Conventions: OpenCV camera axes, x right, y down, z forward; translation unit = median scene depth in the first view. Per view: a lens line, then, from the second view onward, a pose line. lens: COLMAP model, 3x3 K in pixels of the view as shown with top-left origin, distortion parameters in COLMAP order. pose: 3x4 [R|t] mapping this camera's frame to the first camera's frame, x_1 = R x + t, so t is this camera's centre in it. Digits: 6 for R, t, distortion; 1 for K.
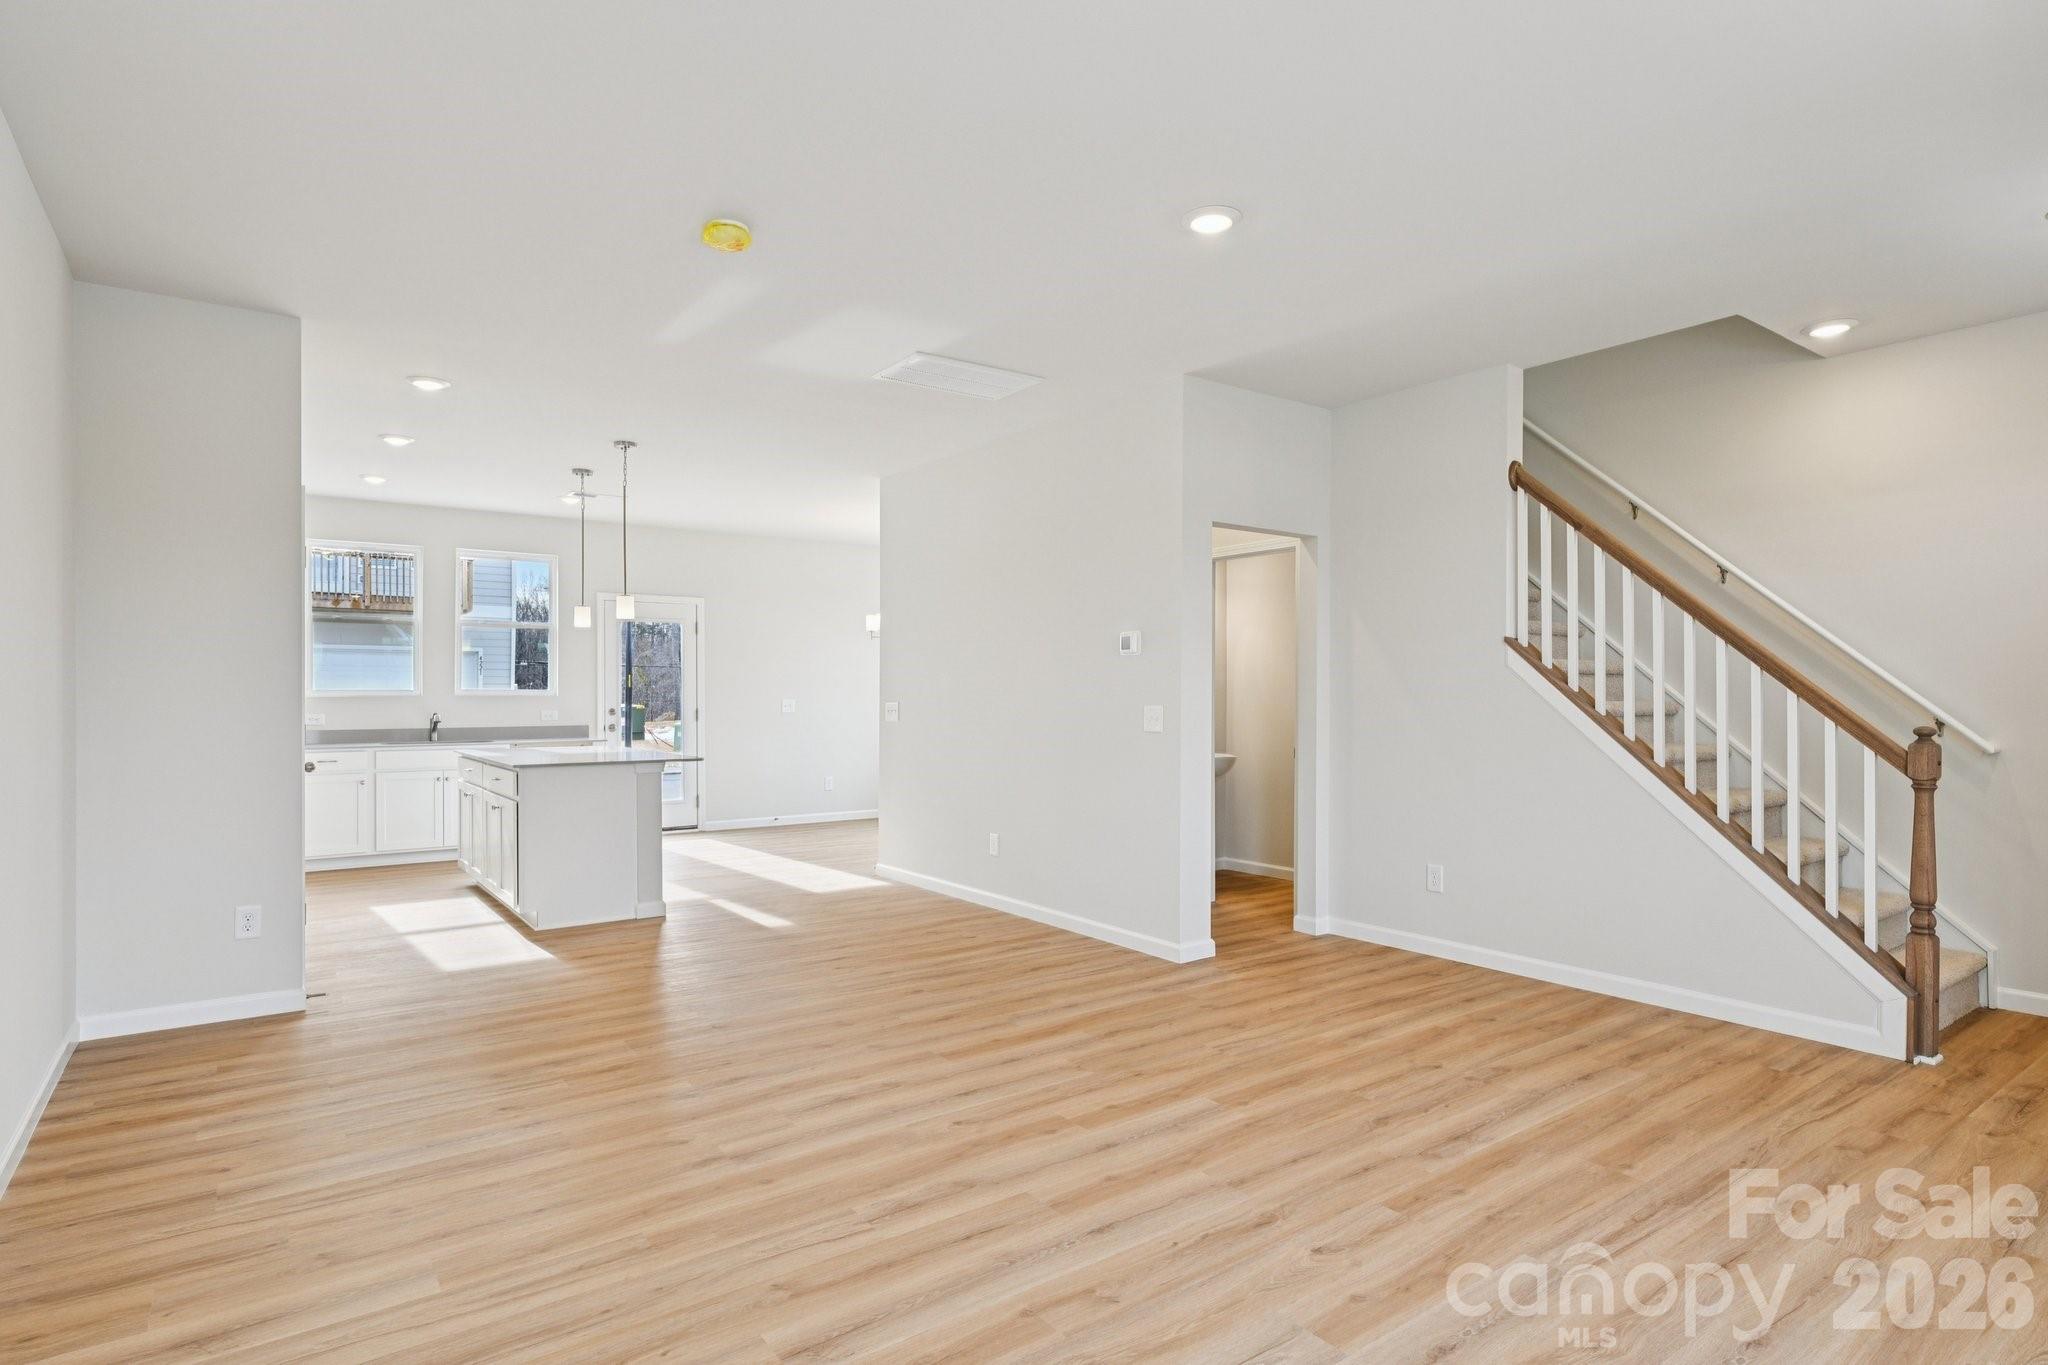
lens RADIAL K [[1056.7, 0, 1032.3], [0, 1056.7, 693.4], [0, 0, 1]] dist [-0.004069, -0.000730]
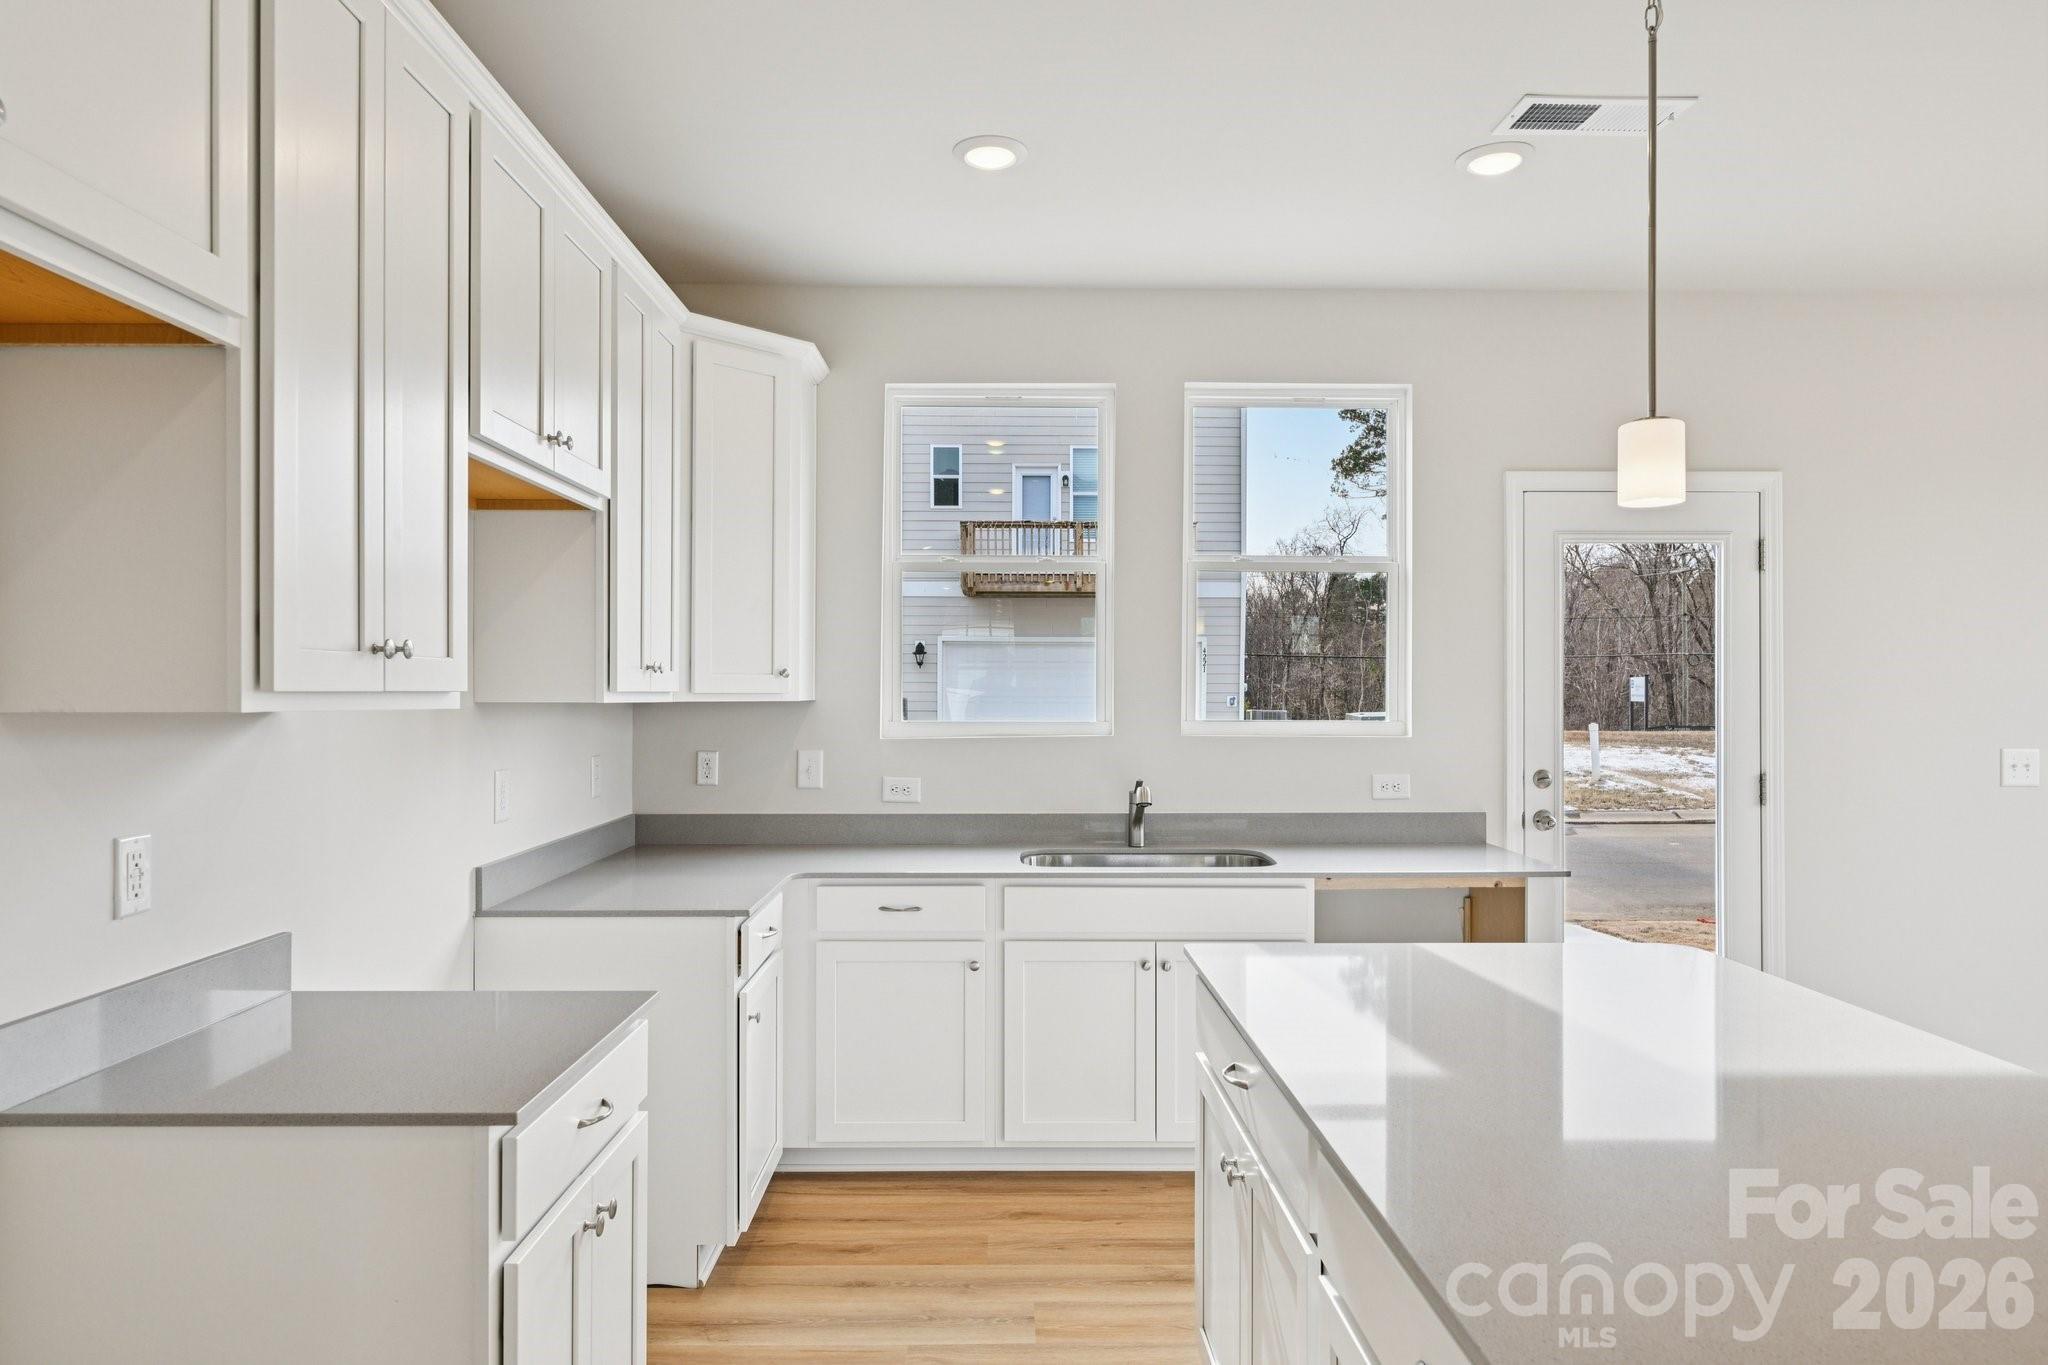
lens RADIAL K [[1269.8, 0, 1025.0], [0, 1269.8, 682.8], [0, 0, 1]] dist [0.001298, 0.000151]
pose [[0.814750, -0.001817, -0.579809, -0.785406], [-0.001761, 0.999983, -0.005609, -0.040730], [0.579809, 0.005591, 0.814733, 1.421404]]
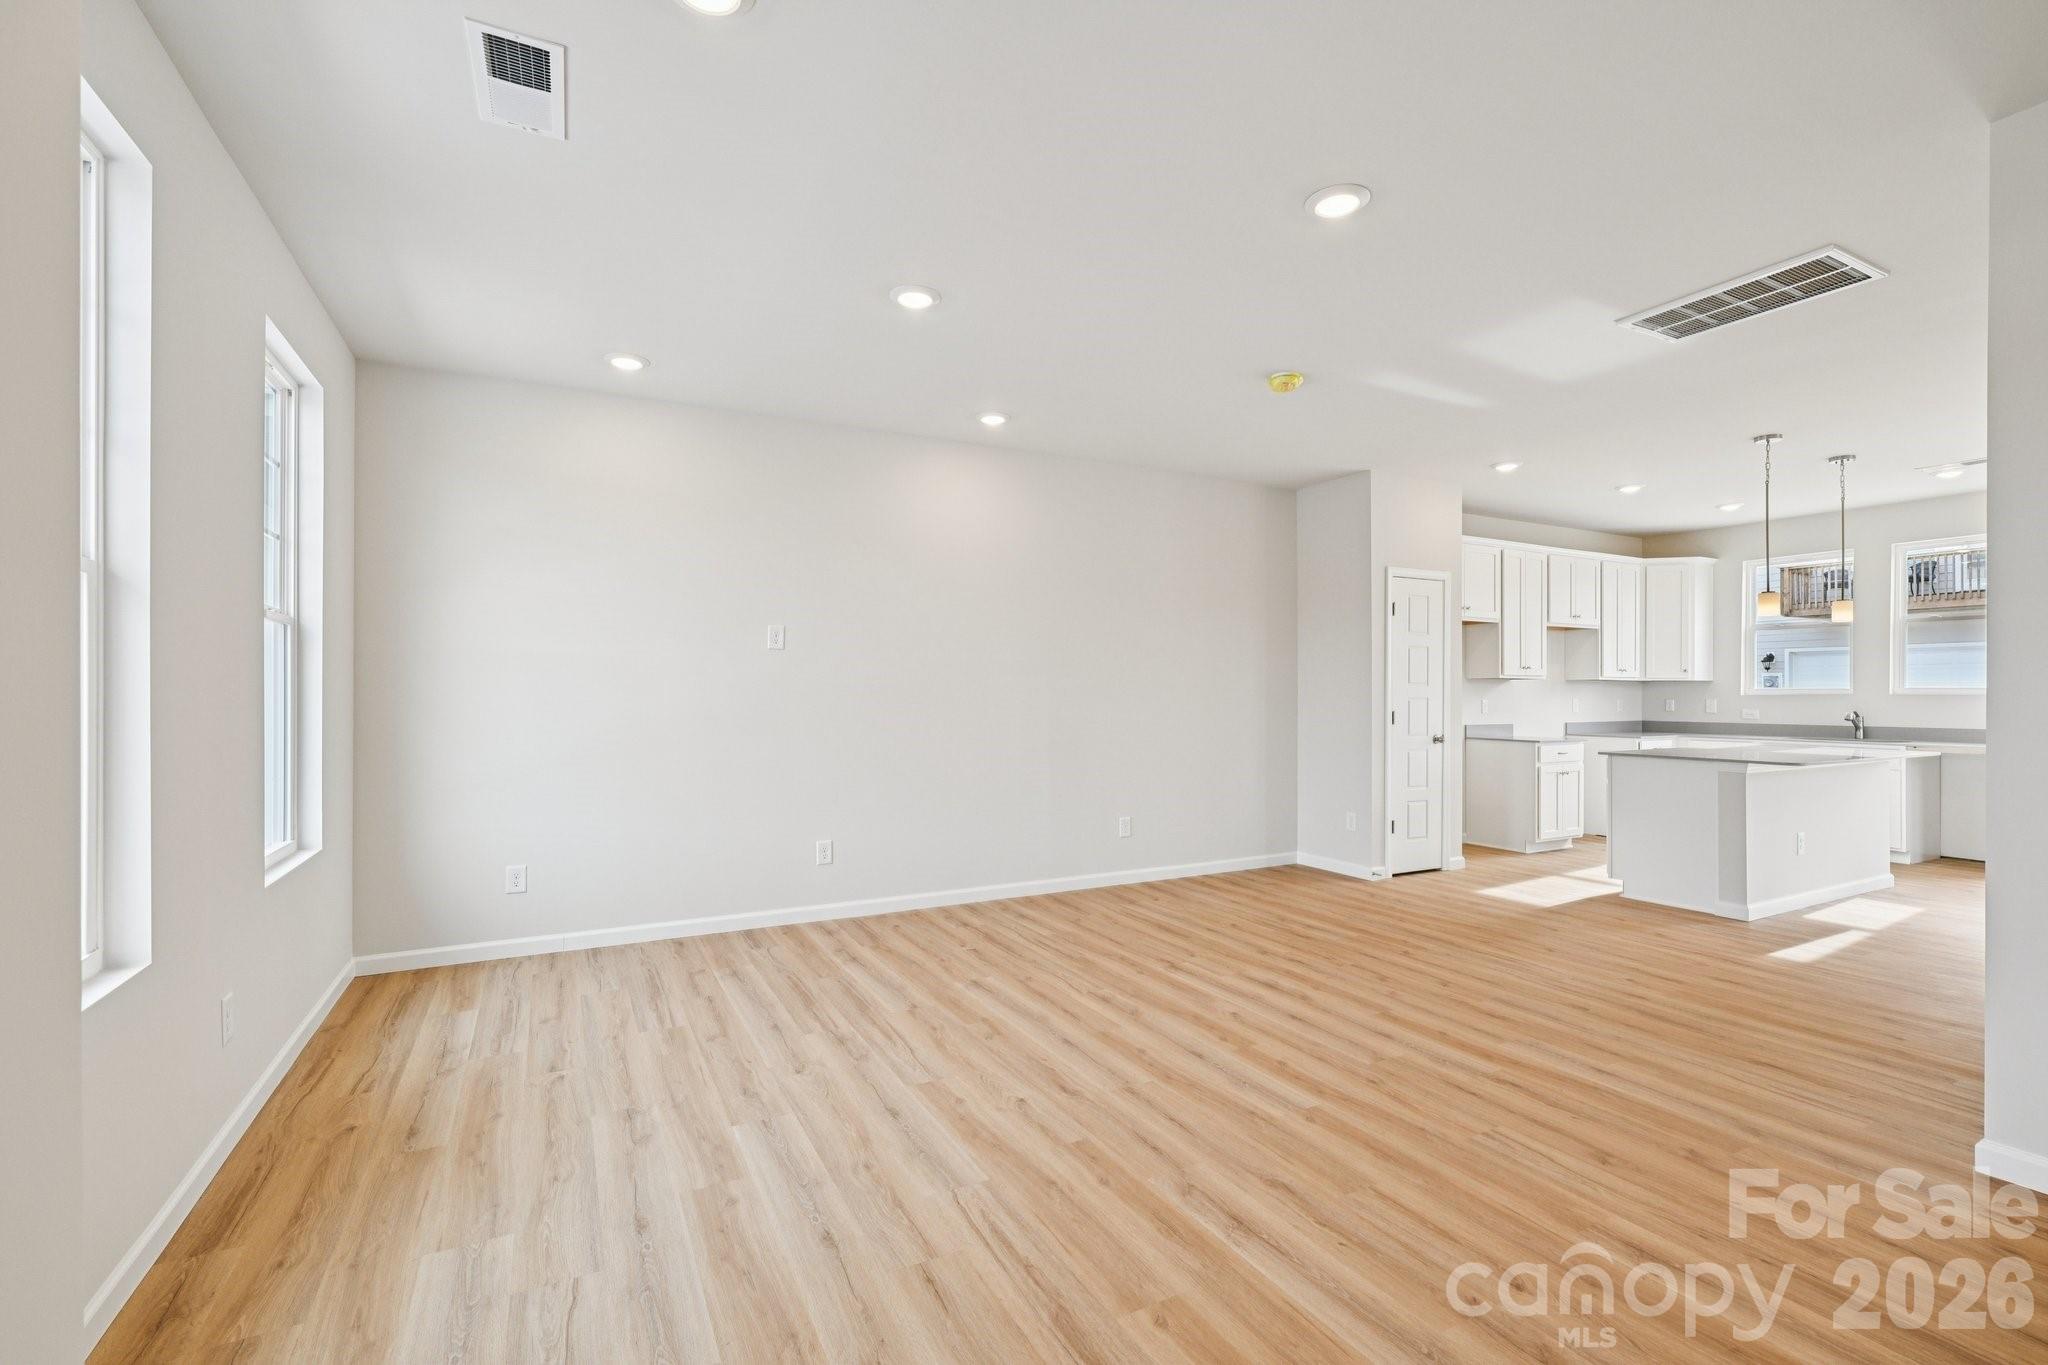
lens RADIAL K [[884.3, 0, 1022.4], [0, 884.3, 682.2], [0, 0, 1]] dist [-0.001101, -0.000039]
pose [[-0.132821, -0.008194, -0.991106, 0.959283], [-0.000592, 0.999966, -0.008188, -0.004163], [0.991140, -0.000501, -0.132821, 0.782572]]
